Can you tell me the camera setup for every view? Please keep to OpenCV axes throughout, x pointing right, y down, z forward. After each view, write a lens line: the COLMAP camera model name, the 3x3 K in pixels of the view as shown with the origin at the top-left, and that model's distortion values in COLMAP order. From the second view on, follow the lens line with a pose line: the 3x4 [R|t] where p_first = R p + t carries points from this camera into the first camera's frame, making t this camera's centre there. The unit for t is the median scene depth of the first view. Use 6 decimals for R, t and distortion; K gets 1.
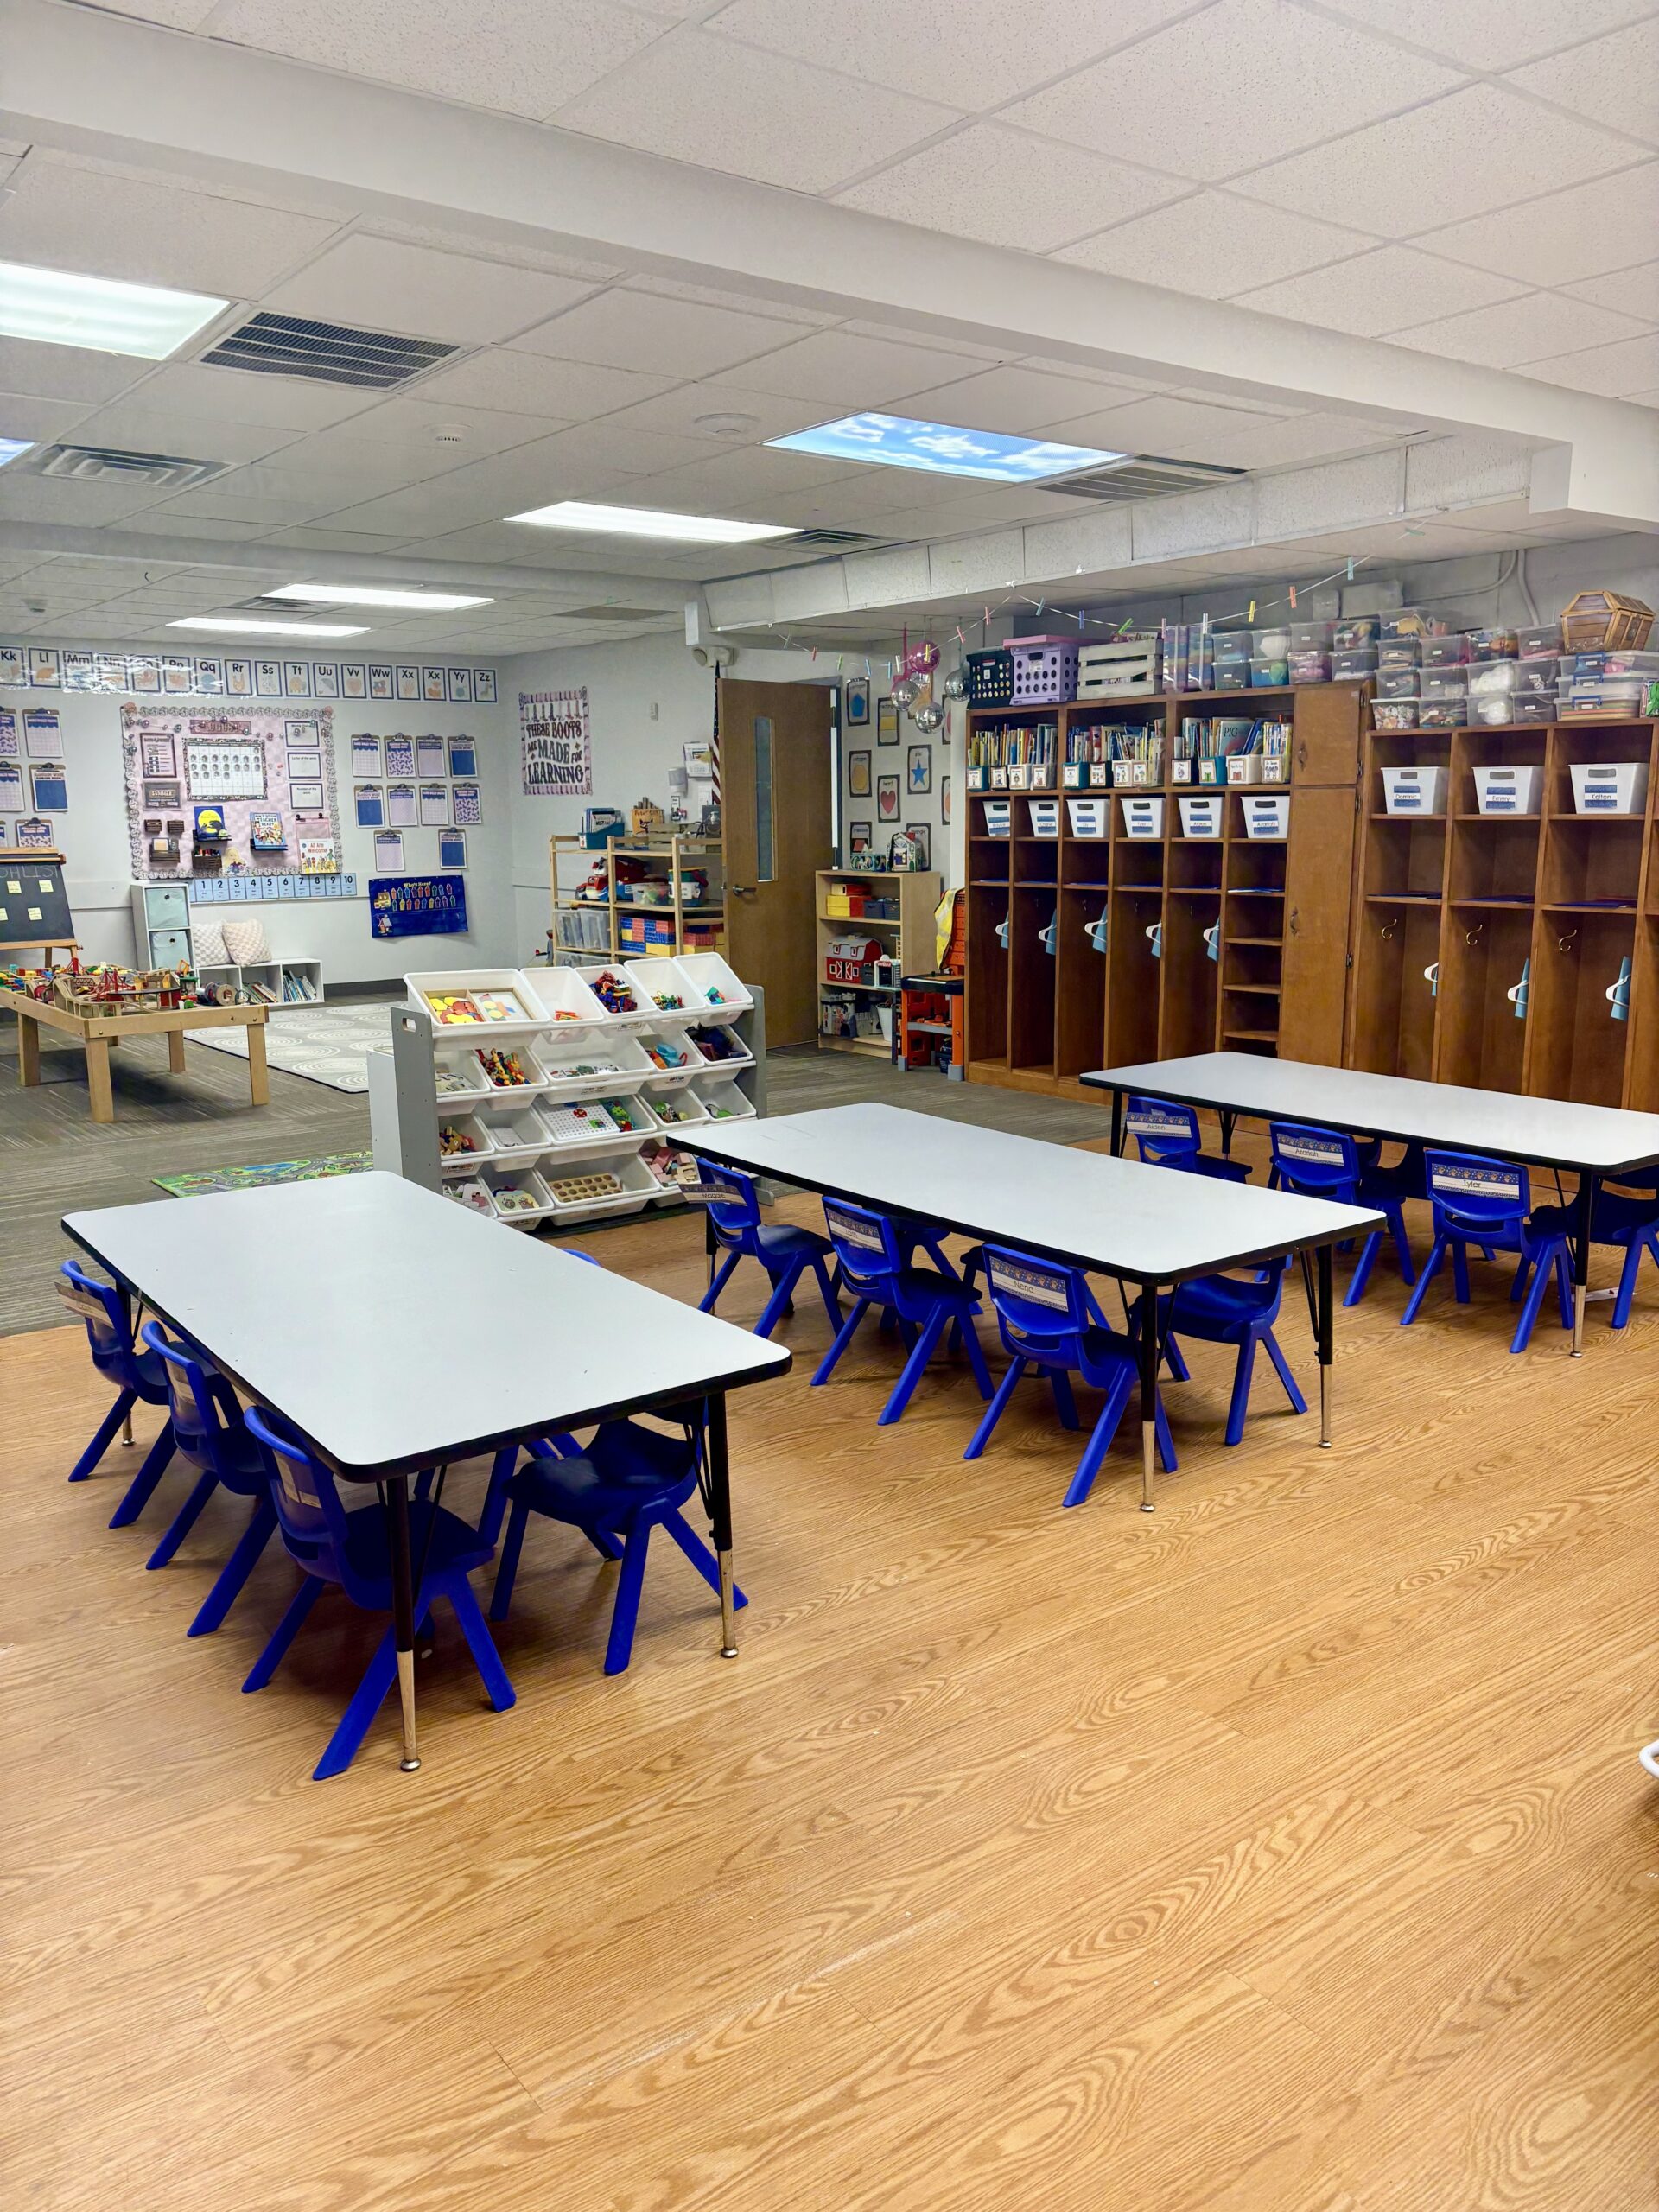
lens RADIAL K [[1662.9, 0, 830.1], [0, 1662.9, 1116.4], [0, 0, 1]] dist [0.009153, -0.030145]
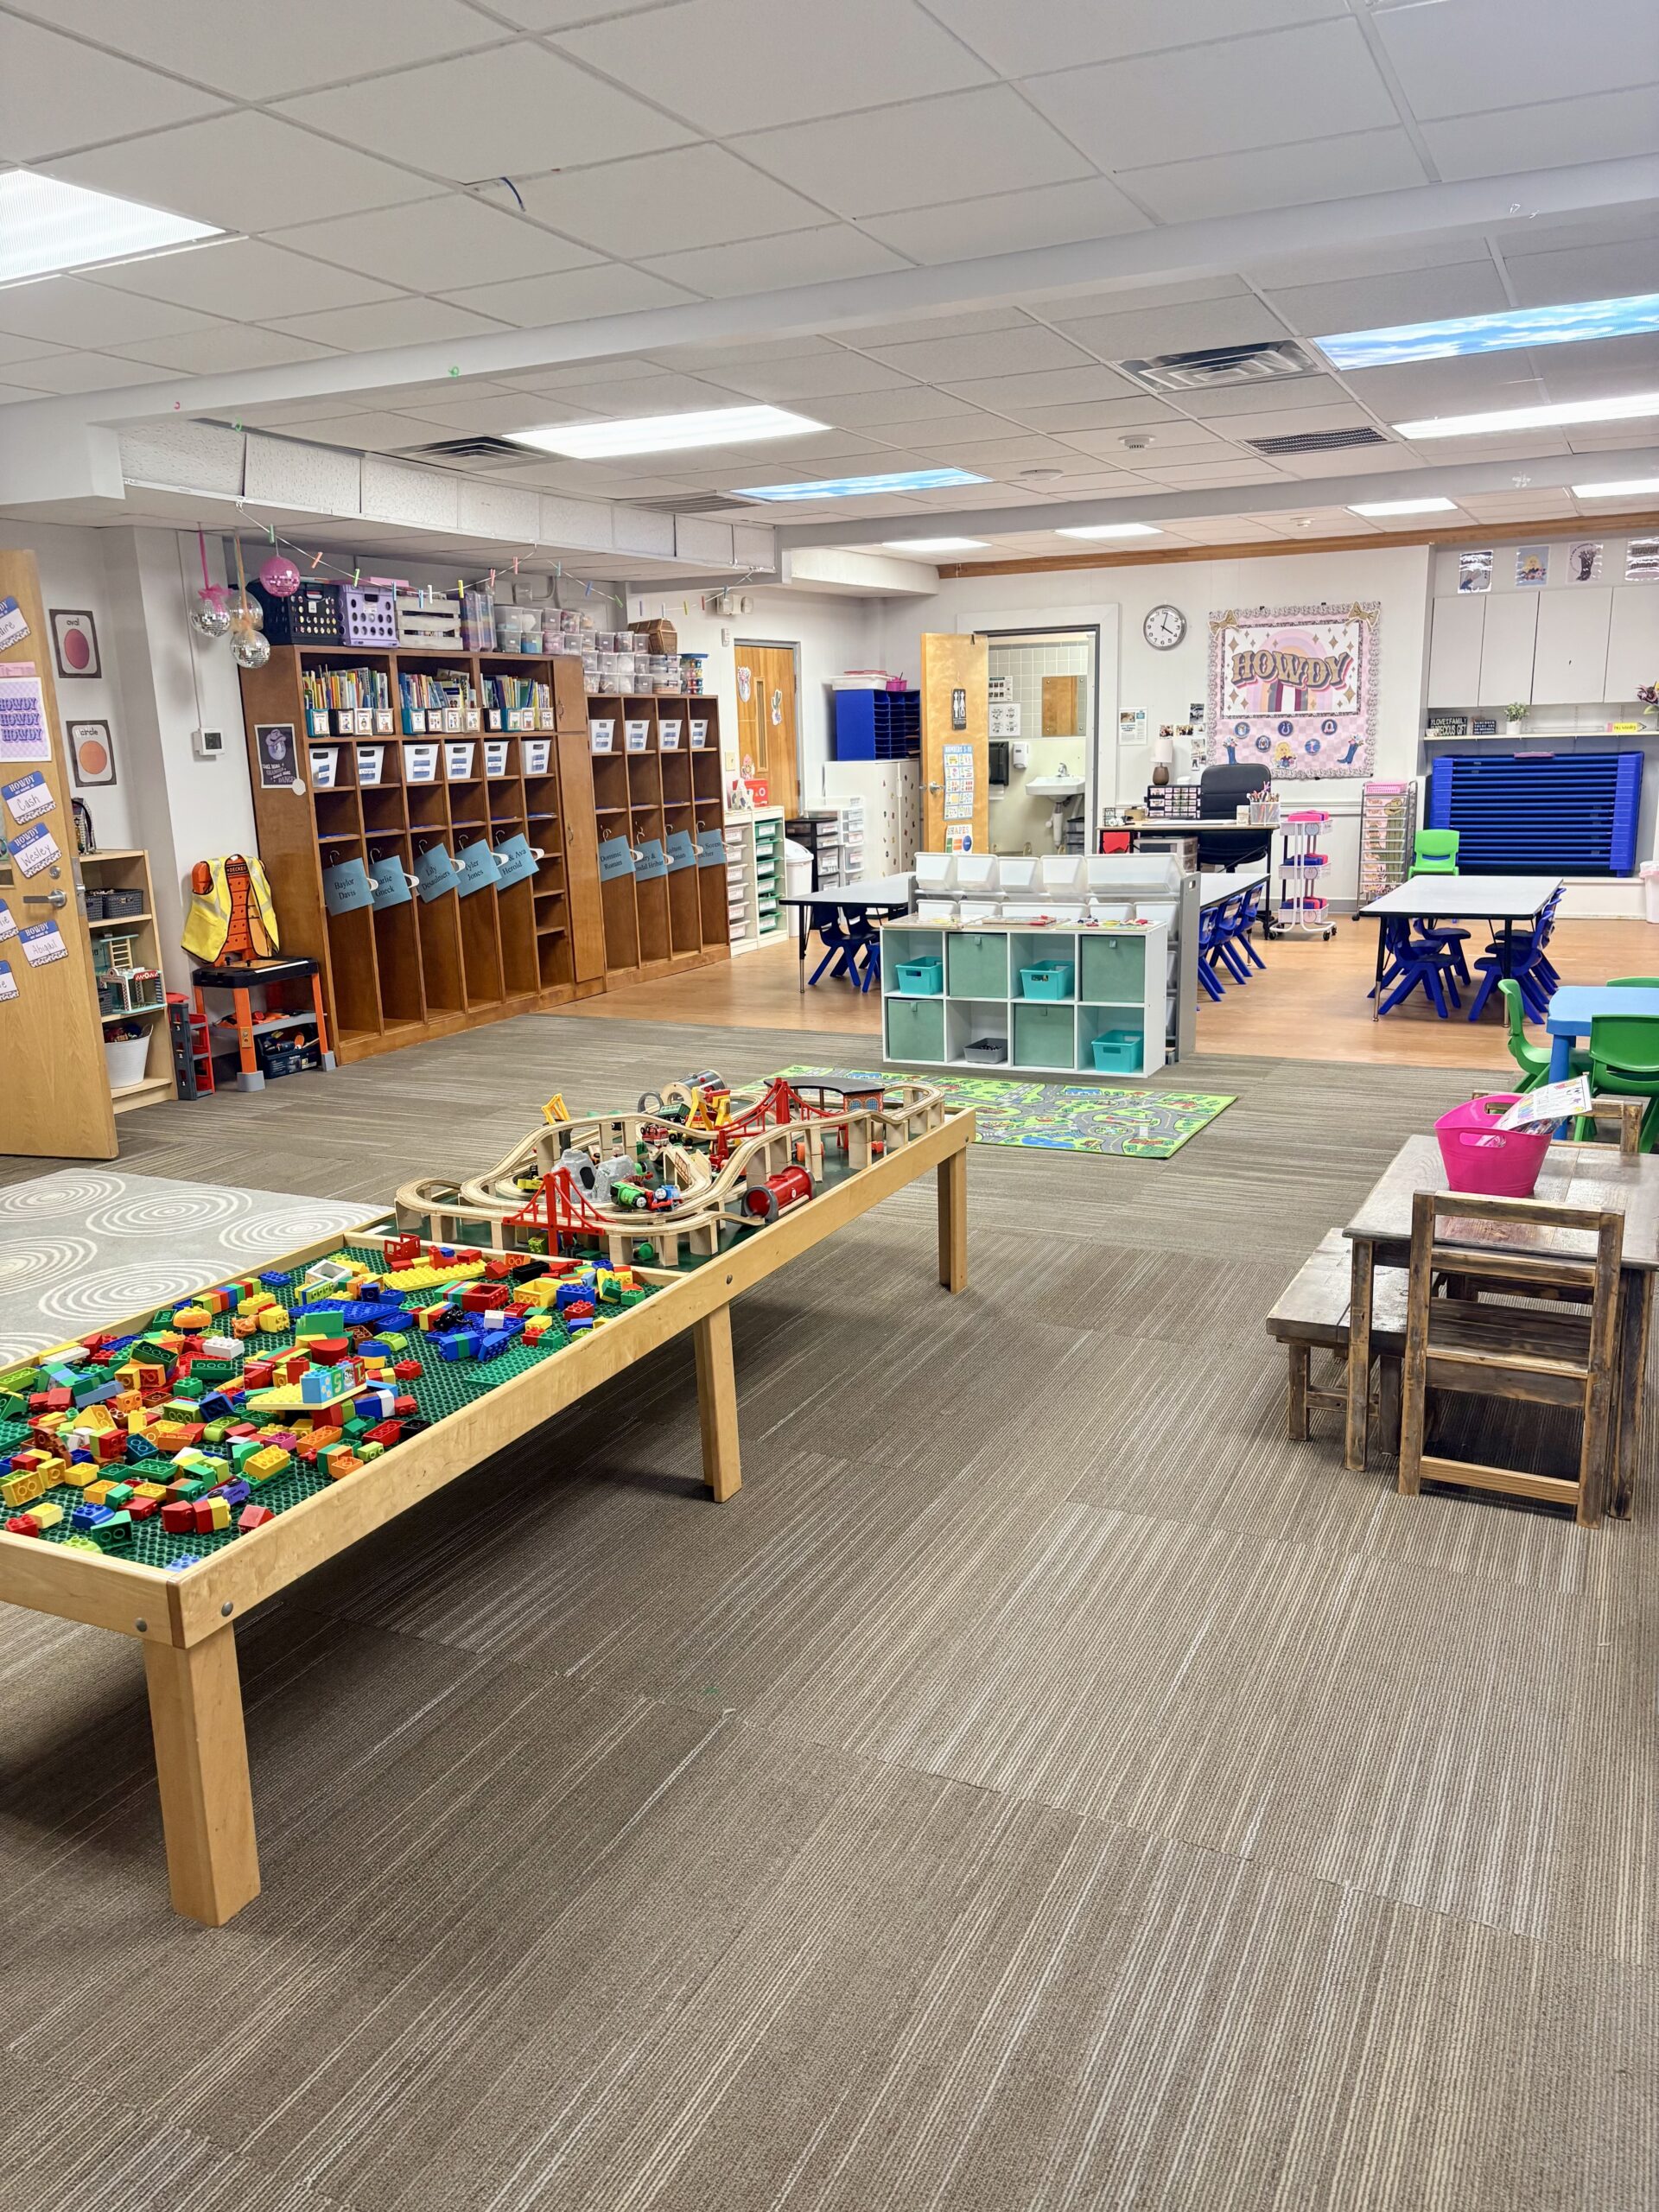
lens RADIAL K [[1662.9, 0, 833.1], [0, 1662.9, 1105.0], [0, 0, 1]] dist [0.009153, -0.030145]
pose [[-0.454060, -0.163369, 0.875865, -0.926616], [0.208794, 0.936161, 0.282858, -0.224318], [-0.866161, 0.311310, -0.390963, 1.276635]]
